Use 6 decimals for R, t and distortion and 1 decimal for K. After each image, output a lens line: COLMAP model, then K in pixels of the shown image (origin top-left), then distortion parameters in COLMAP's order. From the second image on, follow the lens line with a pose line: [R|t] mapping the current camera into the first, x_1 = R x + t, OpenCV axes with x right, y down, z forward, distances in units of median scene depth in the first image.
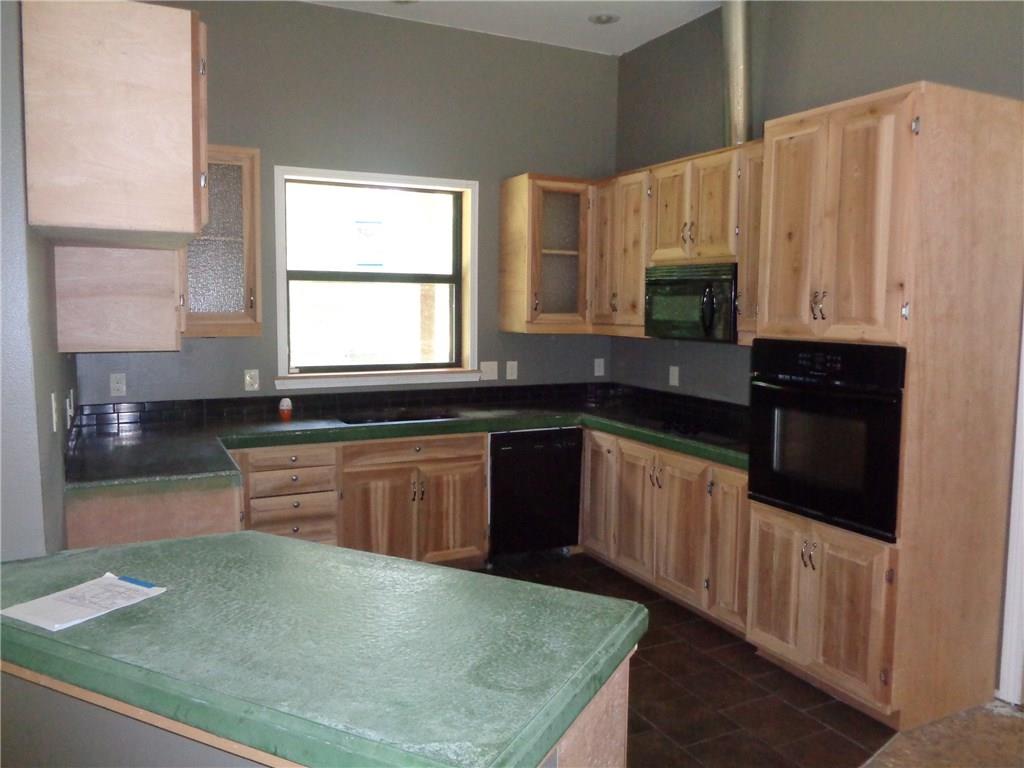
lens RADIAL K [[812.3, 0, 511.7], [0, 812.3, 383.8], [0, 0, 1]] dist [-0.003599, 0.007936]
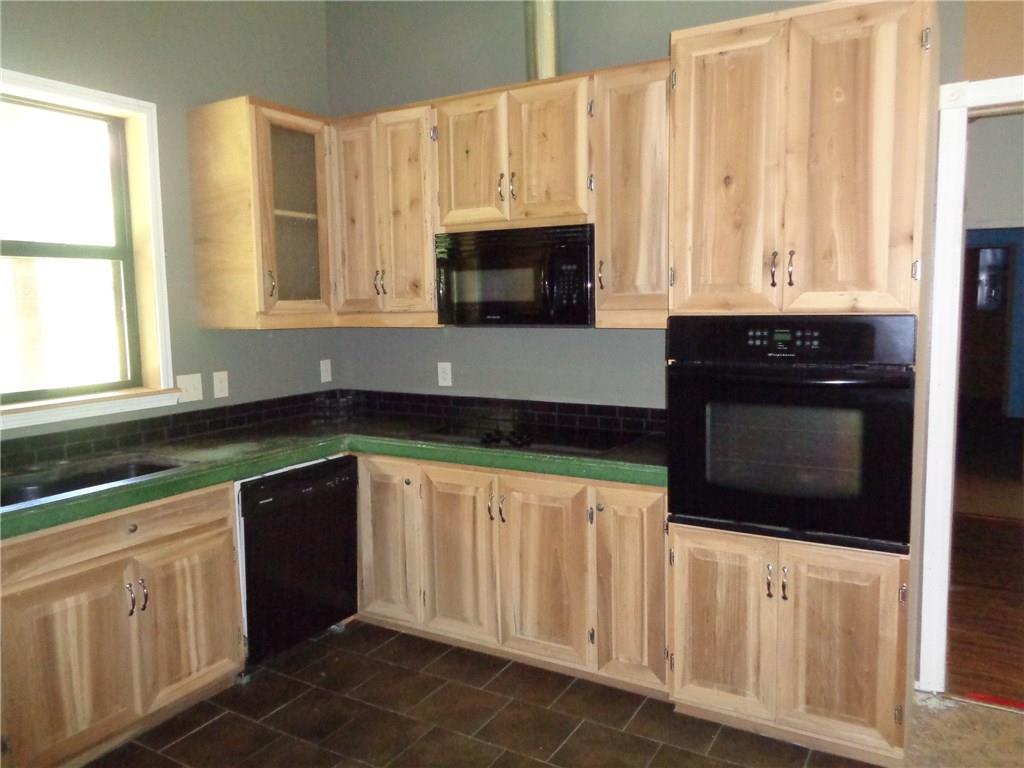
lens RADIAL K [[775.7, 0, 510.7], [0, 775.7, 380.0], [0, 0, 1]] dist [0.007663, -0.008081]
pose [[0.837540, -0.081421, 0.540276, -0.185870], [0.080621, 0.996427, 0.025184, -0.021081], [-0.540396, 0.022465, 0.841111, 0.370976]]
